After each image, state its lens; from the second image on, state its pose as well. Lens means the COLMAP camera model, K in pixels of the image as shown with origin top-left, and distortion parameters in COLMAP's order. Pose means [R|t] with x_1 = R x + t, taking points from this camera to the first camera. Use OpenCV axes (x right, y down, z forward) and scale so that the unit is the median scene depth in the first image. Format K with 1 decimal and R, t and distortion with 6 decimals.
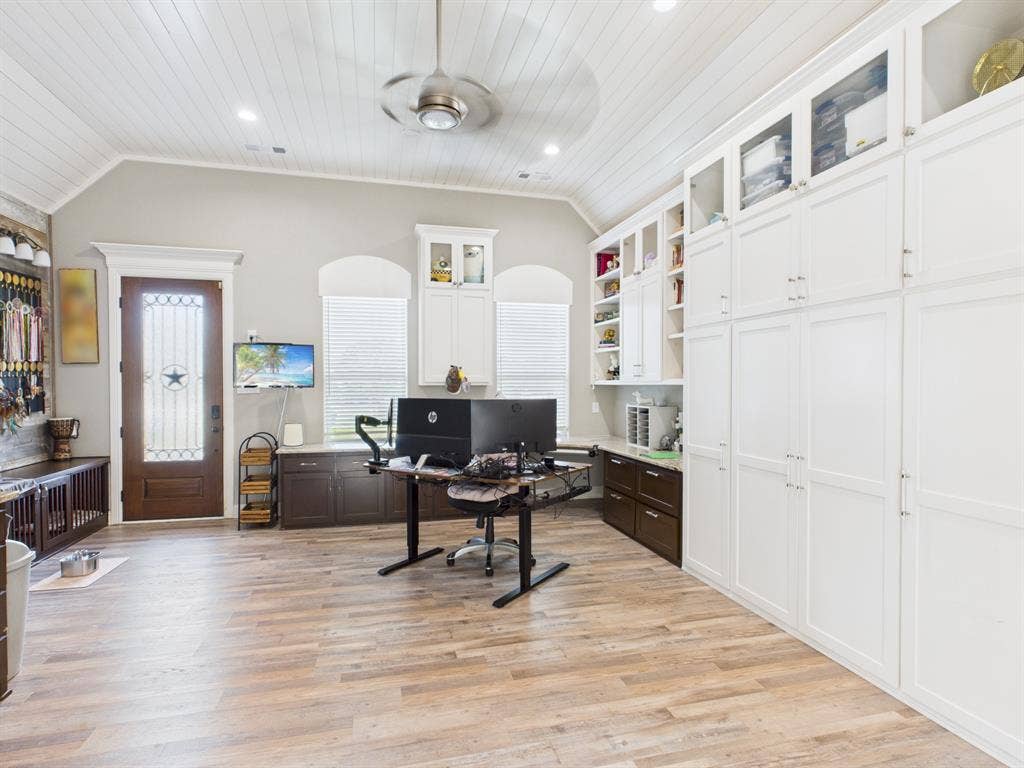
lens RADIAL K [[539.0, 0, 513.3], [0, 539.0, 383.6], [0, 0, 1]] dist [0.000064, 0.001551]
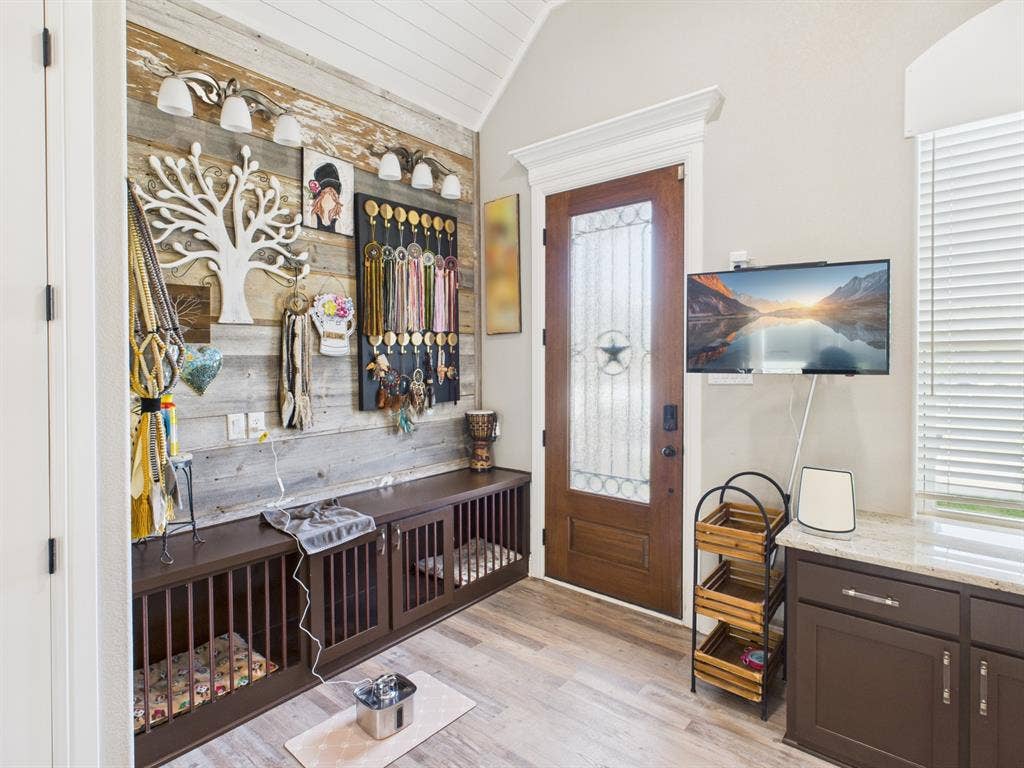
lens RADIAL K [[539.0, 0, 512.3], [0, 539.0, 373.3], [0, 0, 1]] dist [0.000064, 0.001551]
pose [[0.586375, 0.017617, -0.809848, -0.233720], [0.000154, 0.999761, 0.021860, -0.001659], [0.810040, -0.012943, 0.586232, 0.607192]]
